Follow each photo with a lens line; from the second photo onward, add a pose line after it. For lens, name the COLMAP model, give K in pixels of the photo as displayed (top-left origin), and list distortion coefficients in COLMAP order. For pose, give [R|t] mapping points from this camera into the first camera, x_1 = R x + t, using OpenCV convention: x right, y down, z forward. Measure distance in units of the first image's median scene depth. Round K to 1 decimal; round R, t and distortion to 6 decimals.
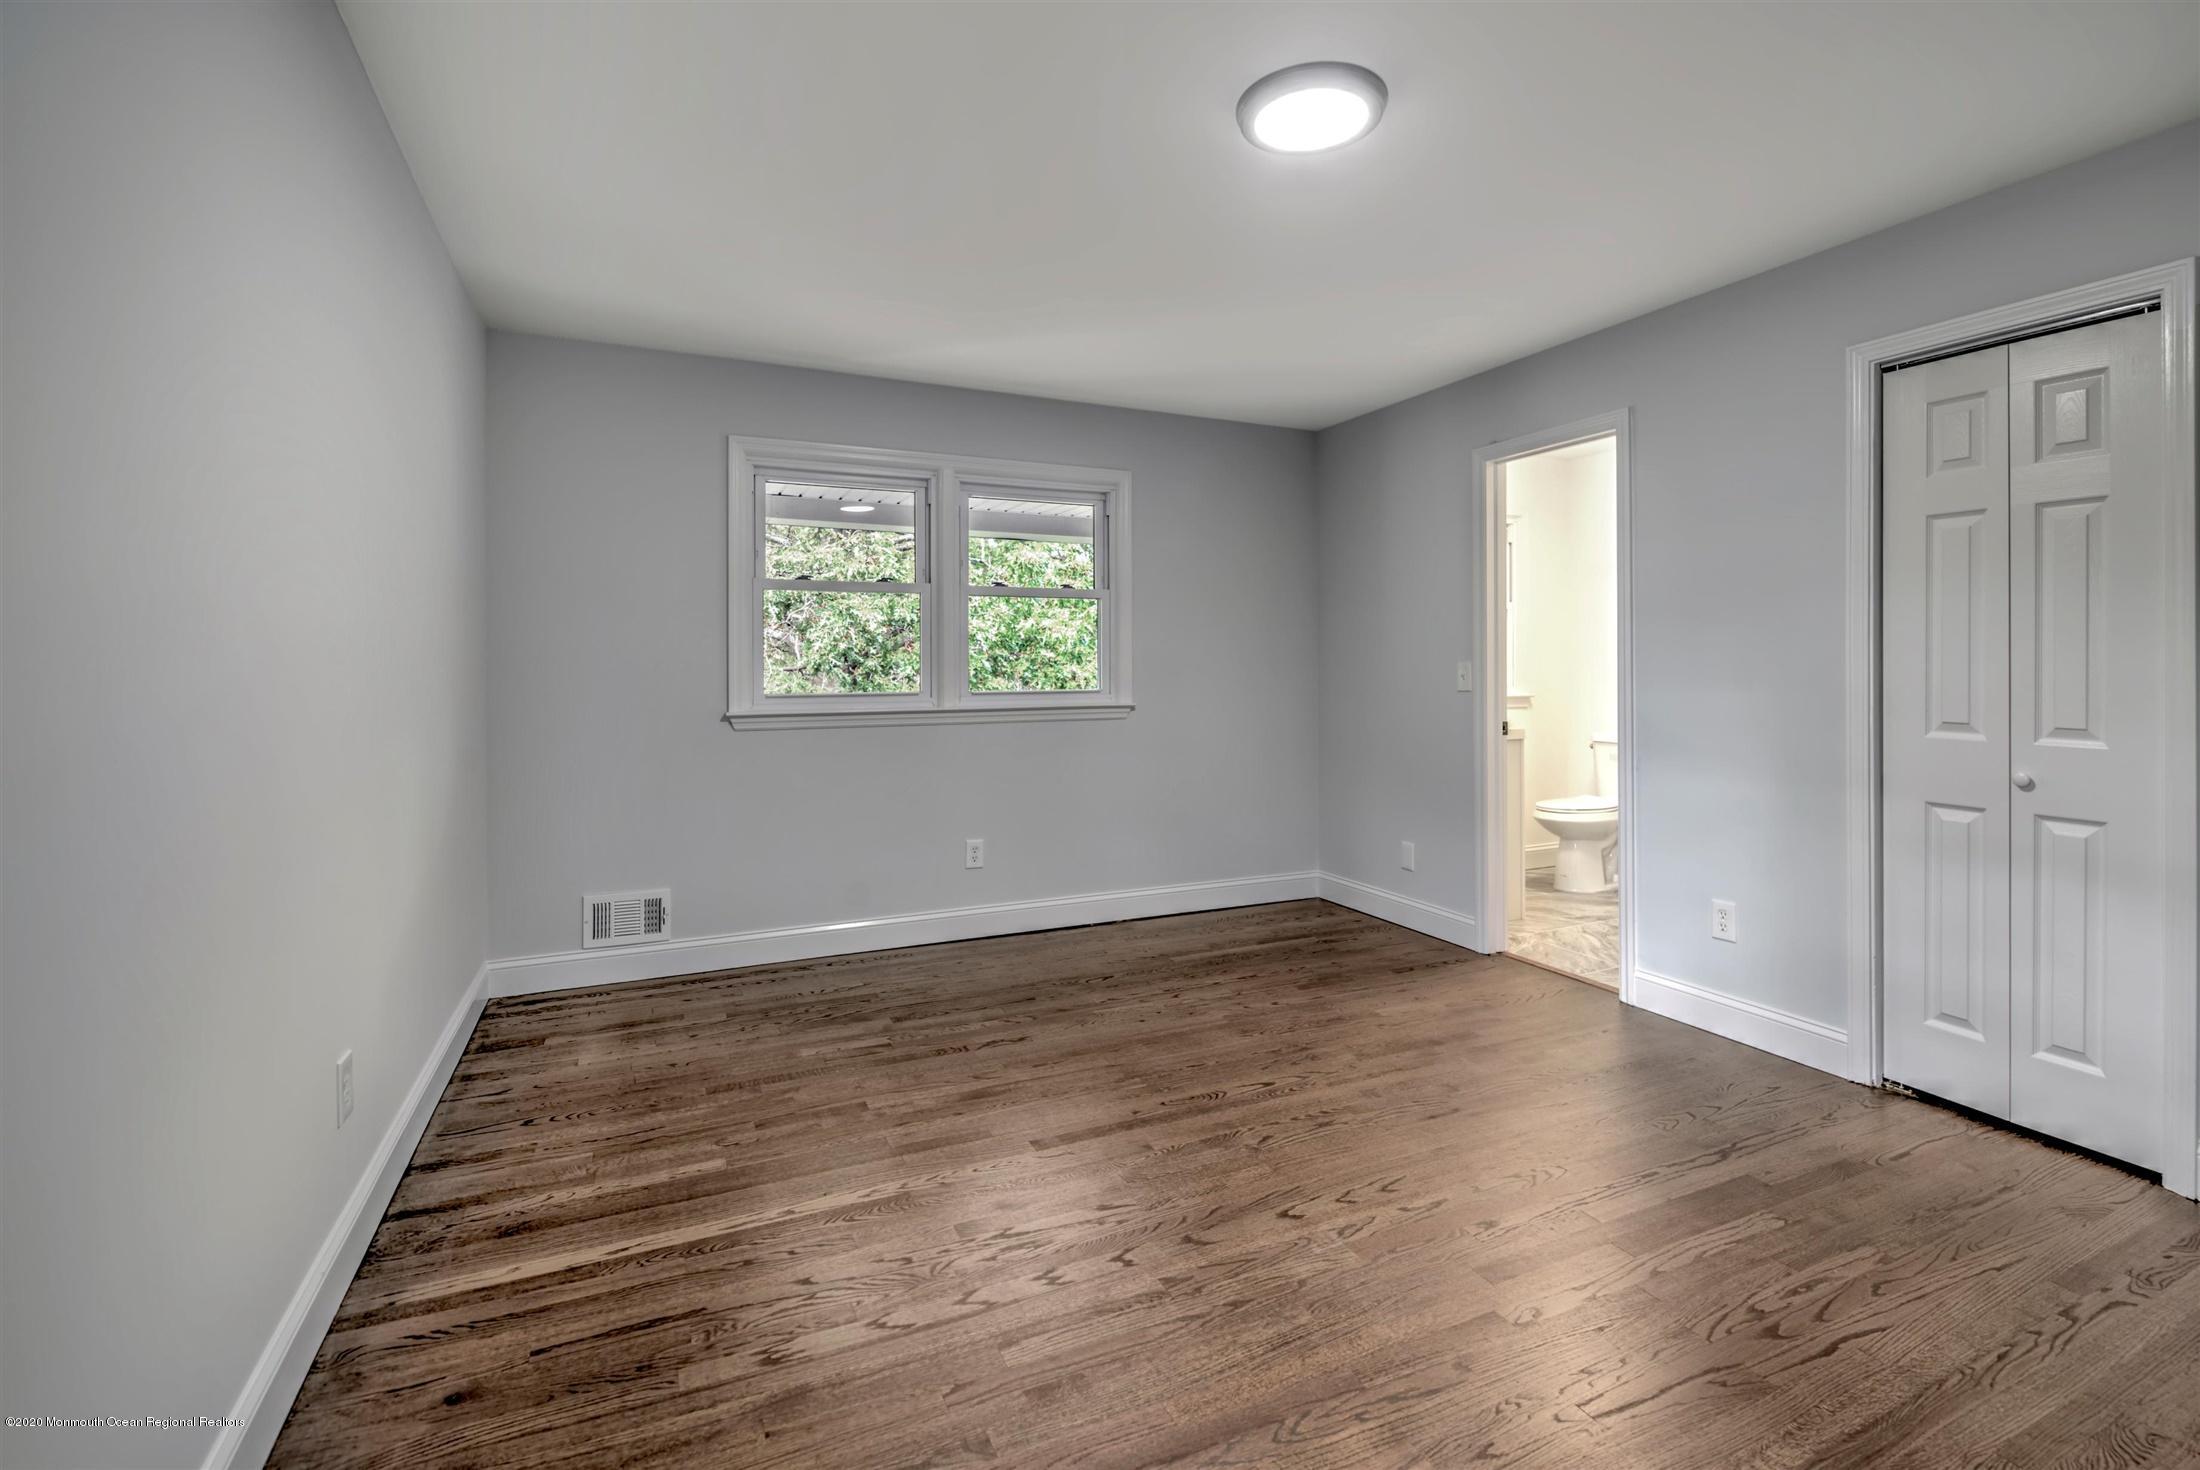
lens RADIAL K [[1010.1, 0, 1101.3], [0, 1010.1, 688.0], [0, 0, 1]] dist [0.002232, -0.010303]
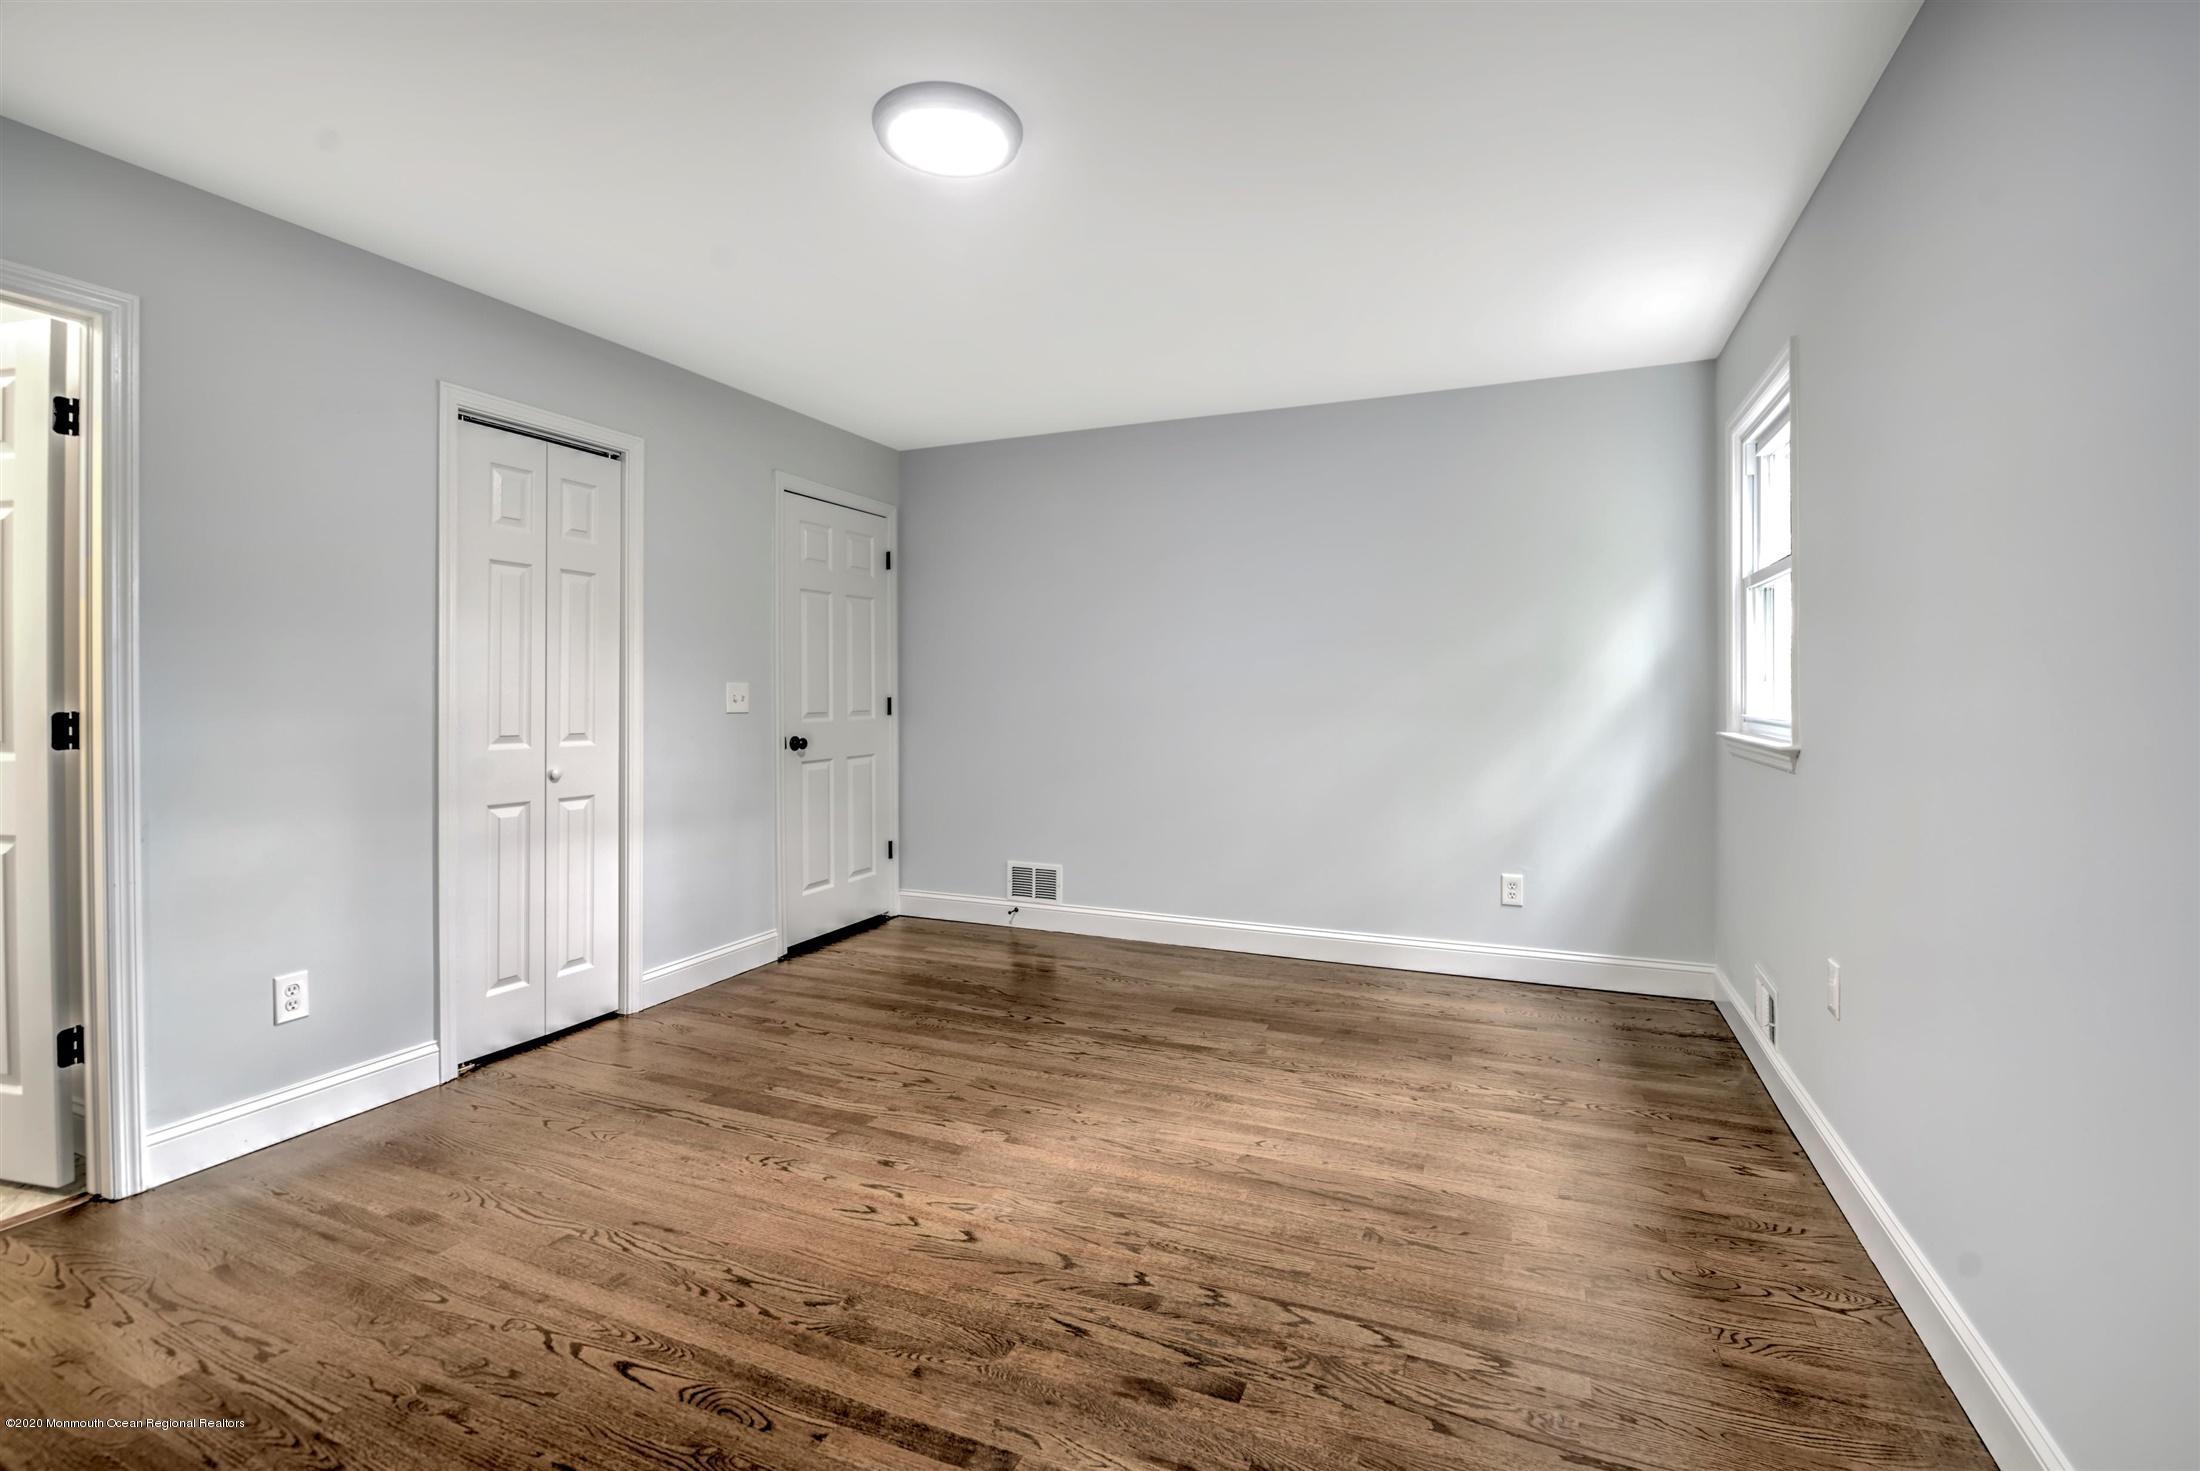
lens RADIAL K [[938.6, 0, 1132.3], [0, 938.6, 702.9], [0, 0, 1]] dist [-0.016976, -0.000148]
pose [[-0.682789, -0.013108, 0.730498, -0.490252], [0.013015, 0.999462, 0.030099, -0.028539], [-0.730500, 0.030059, -0.682251, 1.233800]]
